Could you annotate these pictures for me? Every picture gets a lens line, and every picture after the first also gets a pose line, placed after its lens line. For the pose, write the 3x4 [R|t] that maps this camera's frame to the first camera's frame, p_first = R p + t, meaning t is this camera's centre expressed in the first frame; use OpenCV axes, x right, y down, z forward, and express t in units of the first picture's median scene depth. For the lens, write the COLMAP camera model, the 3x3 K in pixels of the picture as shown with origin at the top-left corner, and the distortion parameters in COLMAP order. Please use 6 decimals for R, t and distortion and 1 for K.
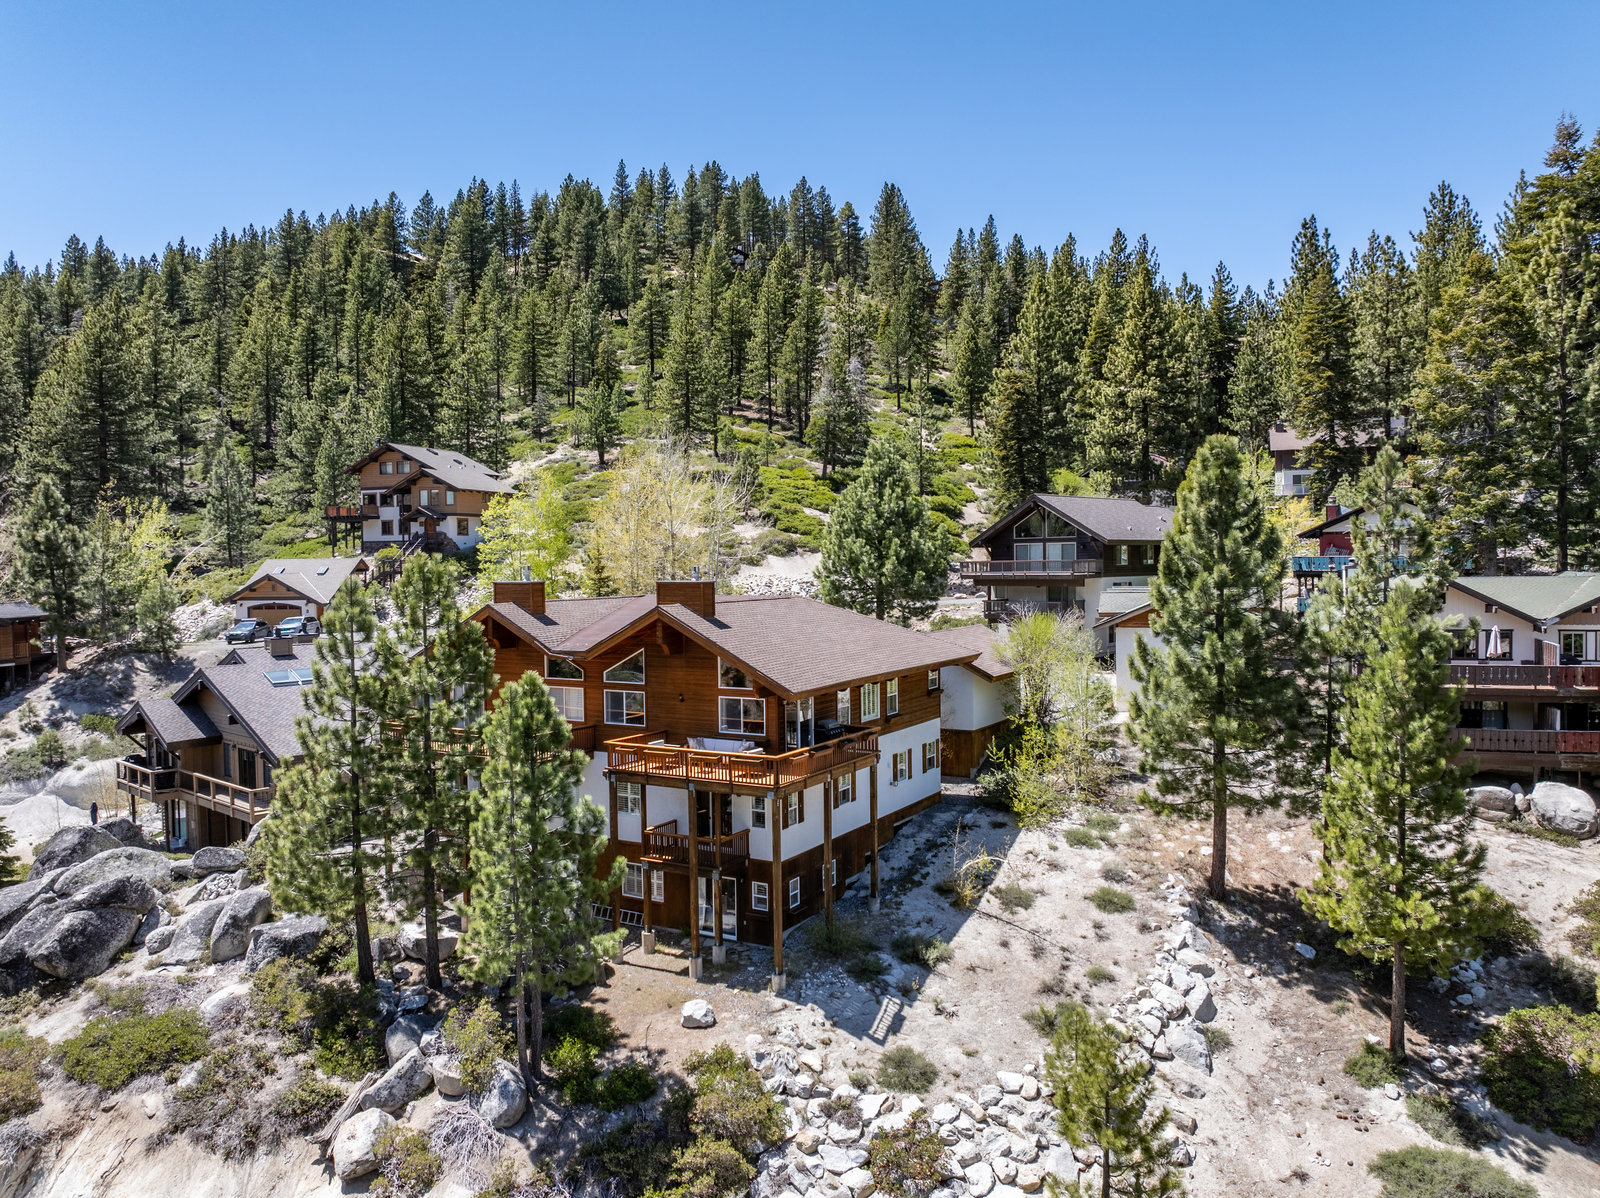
lens RADIAL K [[1150.5, 0, 800.0], [0, 1150.5, 599.0], [0, 0, 1]] dist [-0.033643, -0.001521]
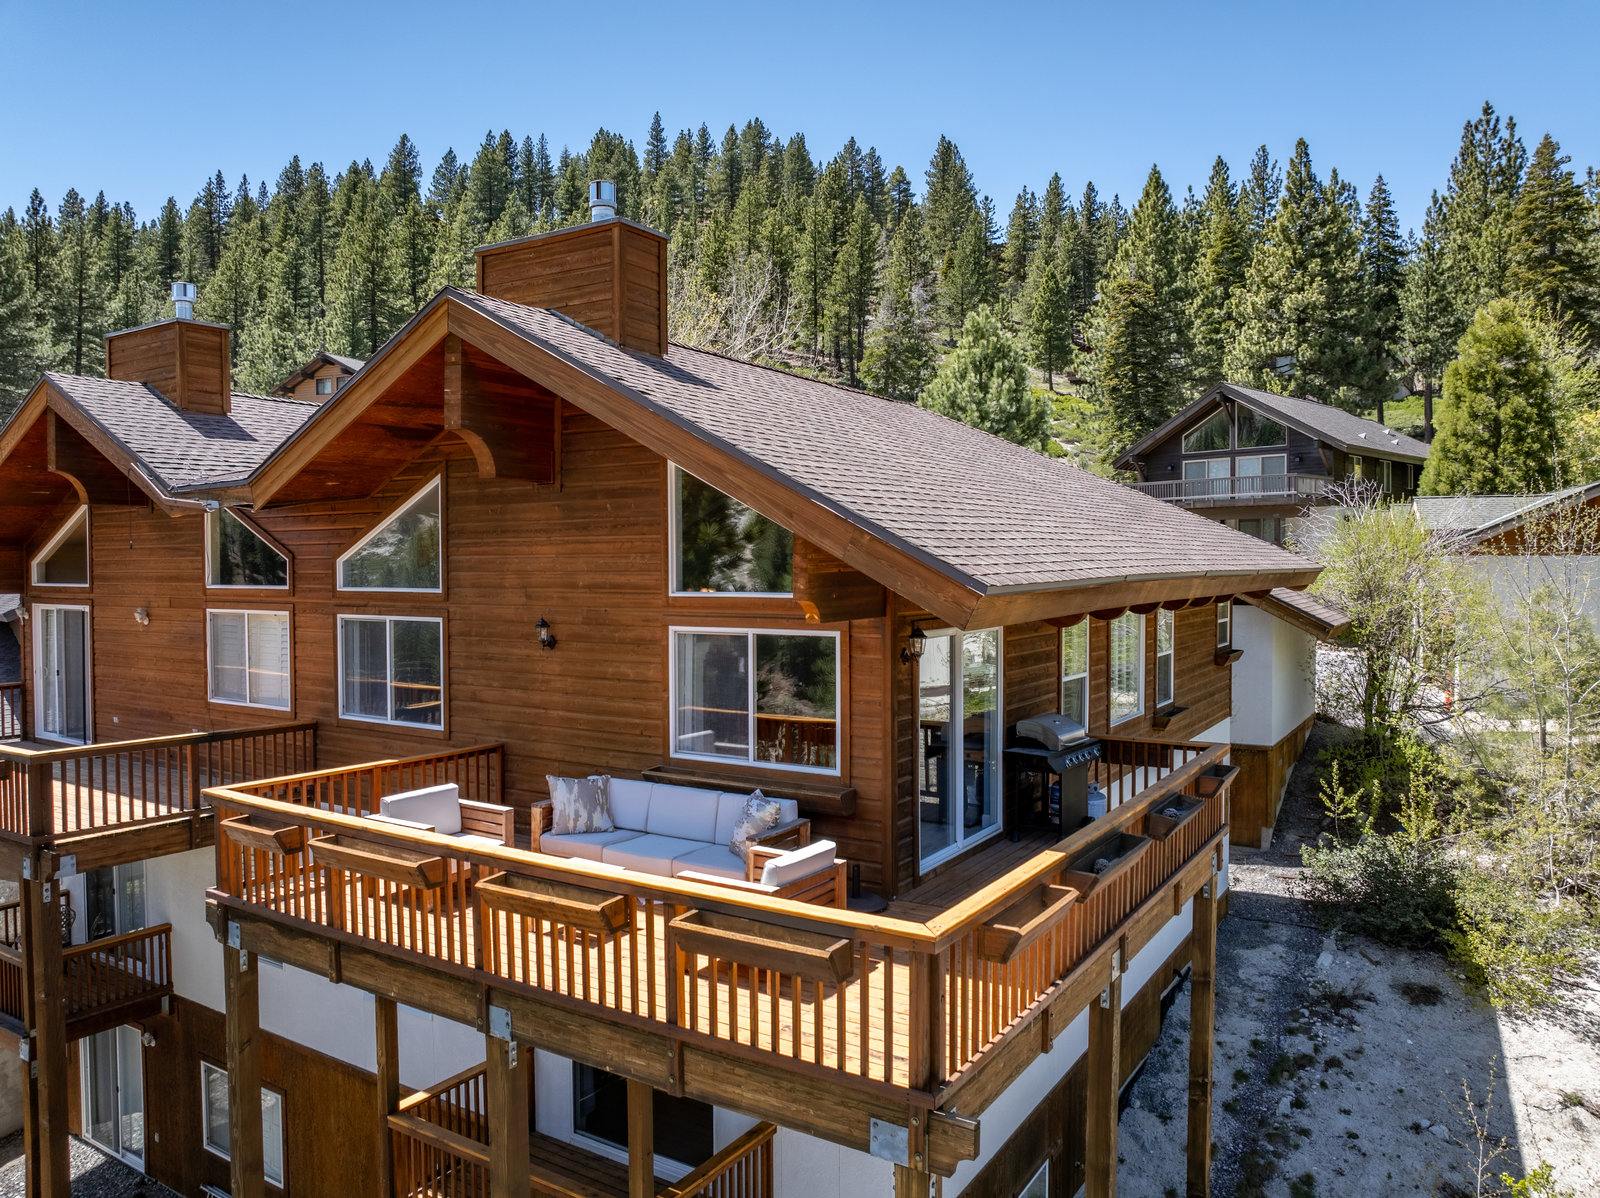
lens RADIAL K [[1123.1, 0, 800.0], [0, 1123.1, 599.0], [0, 0, 1]] dist [-0.039722, -0.001594]
pose [[0.999336, 0.011448, -0.034578, -0.010162], [-0.011497, 0.999933, -0.001215, 0.026106], [0.034562, 0.001612, 0.999401, 0.244868]]
